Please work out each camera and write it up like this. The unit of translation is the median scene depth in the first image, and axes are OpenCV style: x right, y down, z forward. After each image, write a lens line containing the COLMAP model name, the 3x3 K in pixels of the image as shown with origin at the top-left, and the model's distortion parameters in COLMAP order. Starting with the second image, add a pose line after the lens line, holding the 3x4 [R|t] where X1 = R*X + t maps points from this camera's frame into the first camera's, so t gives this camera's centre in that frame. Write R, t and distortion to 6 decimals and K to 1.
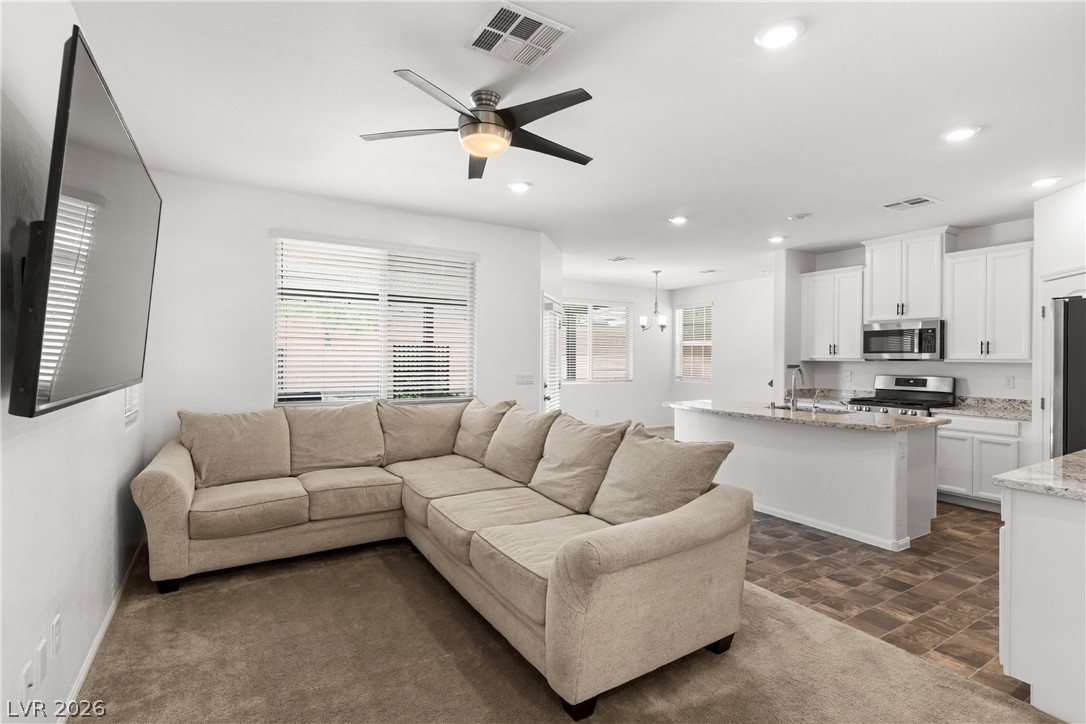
lens RADIAL K [[512.9, 0, 543.6], [0, 512.9, 358.5], [0, 0, 1]] dist [0.002397, 0.000815]
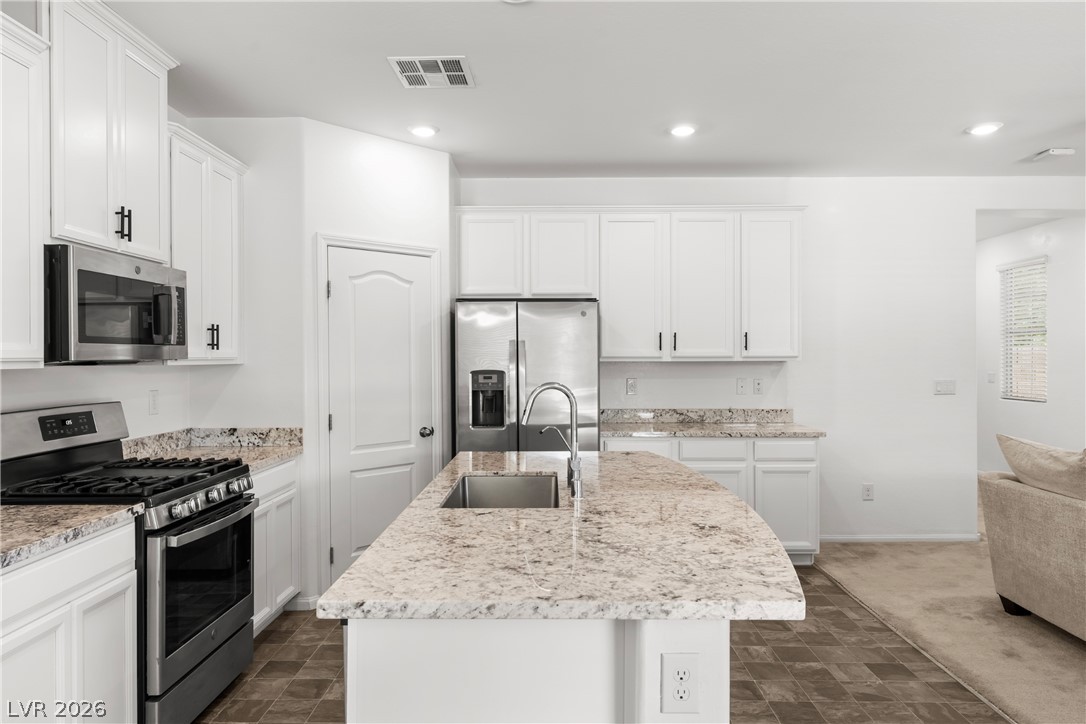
lens RADIAL K [[698.6, 0, 545.1], [0, 698.6, 357.6], [0, 0, 1]] dist [-0.001236, -0.000600]
pose [[-0.846115, -0.004635, 0.532980, 0.223806], [-0.001278, 0.999977, 0.006668, -0.005537], [-0.532998, 0.004961, -0.846102, 1.600661]]
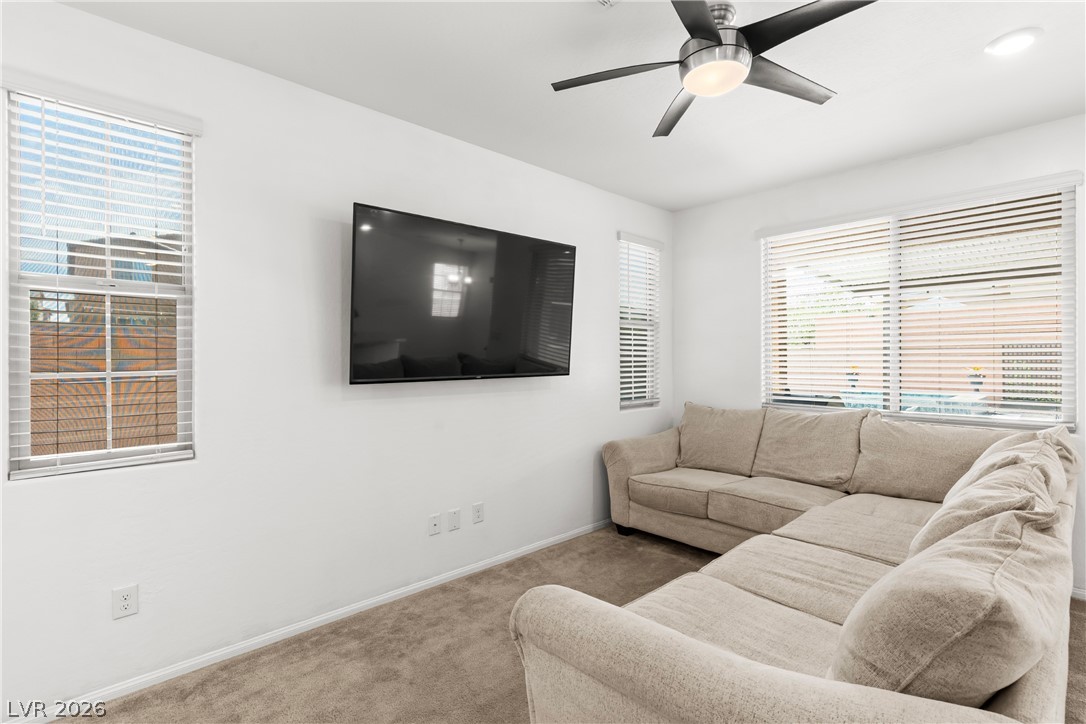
lens RADIAL K [[512.9, 0, 544.0], [0, 512.9, 359.6], [0, 0, 1]] dist [0.002397, 0.000815]
pose [[0.199199, -0.004990, -0.979946, 0.387864], [0.003063, 0.999985, -0.004470, 0.004830], [0.979954, -0.002112, 0.199211, 0.391134]]
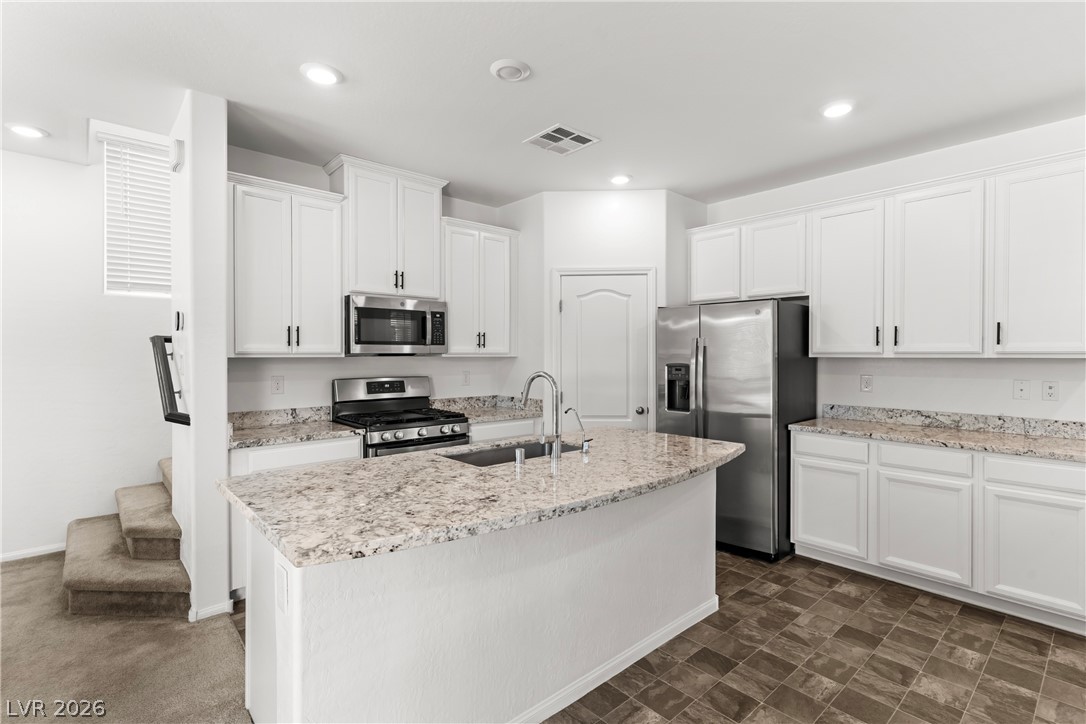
lens RADIAL K [[512.9, 0, 543.1], [0, 512.9, 359.7], [0, 0, 1]] dist [0.002397, 0.000815]
pose [[-0.176743, -0.015788, 0.984130, -0.005480], [0.000986, 0.999868, 0.016218, -0.002008], [-0.984256, 0.003837, -0.176705, 1.183979]]
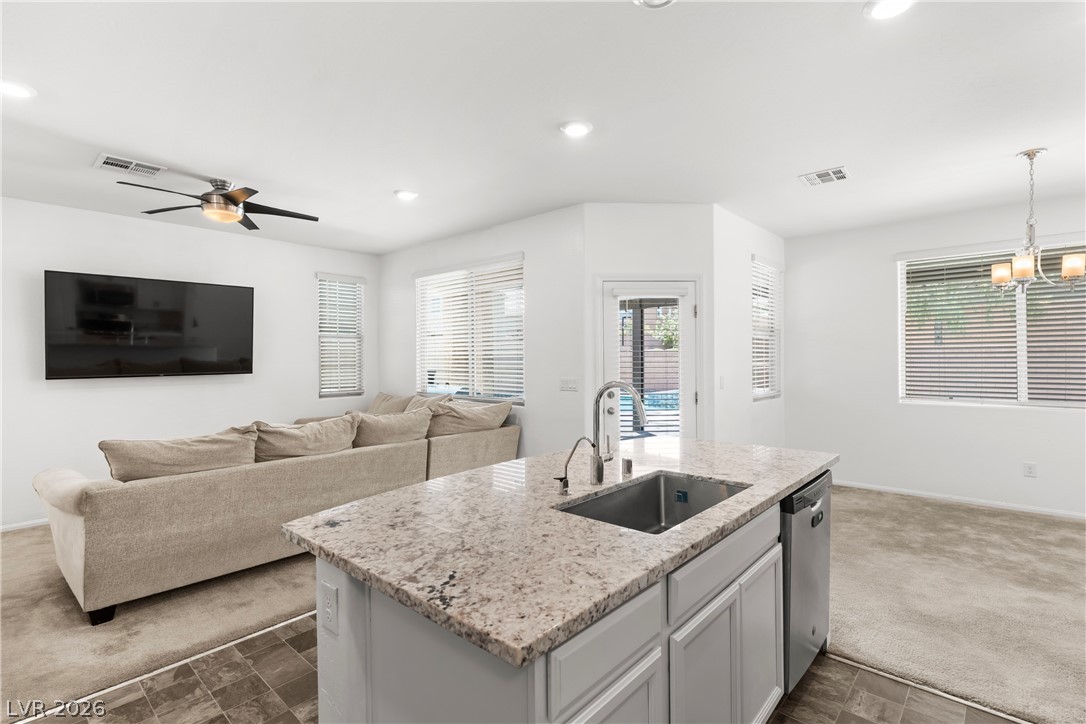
lens RADIAL K [[512.9, 0, 542.4], [0, 512.9, 358.5], [0, 0, 1]] dist [0.002397, 0.000815]
pose [[0.279711, -0.006104, -0.960065, 0.947037], [0.005360, 0.999974, -0.004796, 0.000575], [0.960069, -0.003805, 0.279737, 0.904143]]
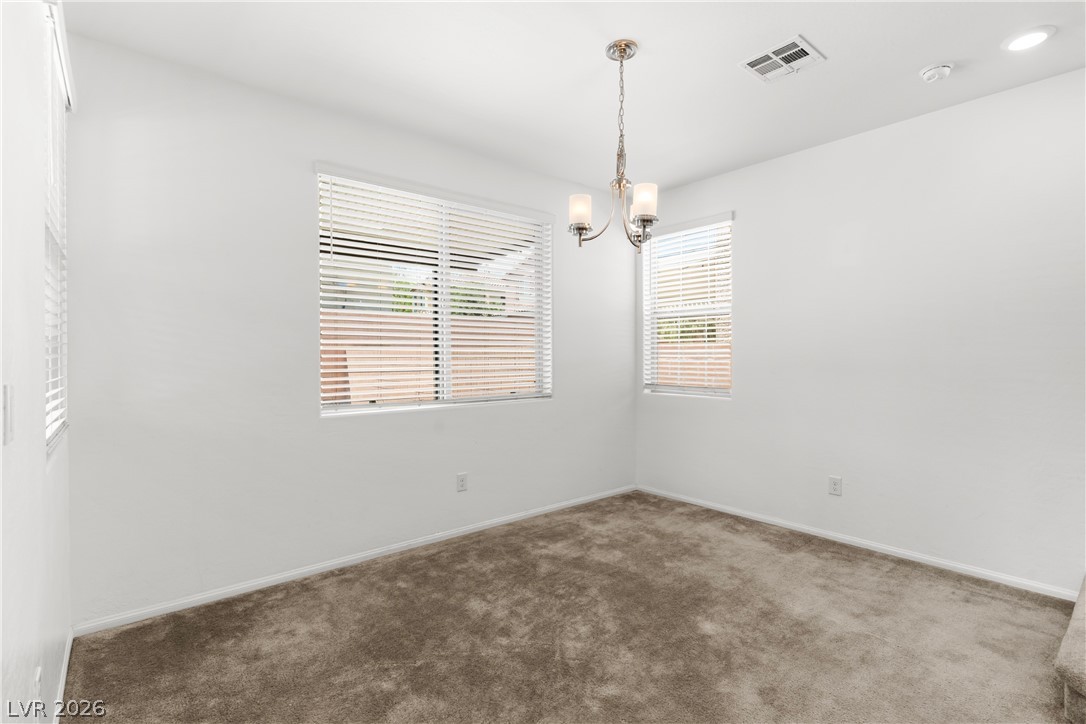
lens RADIAL K [[512.9, 0, 543.7], [0, 512.9, 360.1], [0, 0, 1]] dist [0.002397, 0.000815]
pose [[0.989703, -0.010545, 0.142745, 0.237643], [0.009940, 0.999938, 0.004951, 0.024535], [-0.142788, -0.003481, 0.989747, 1.293207]]
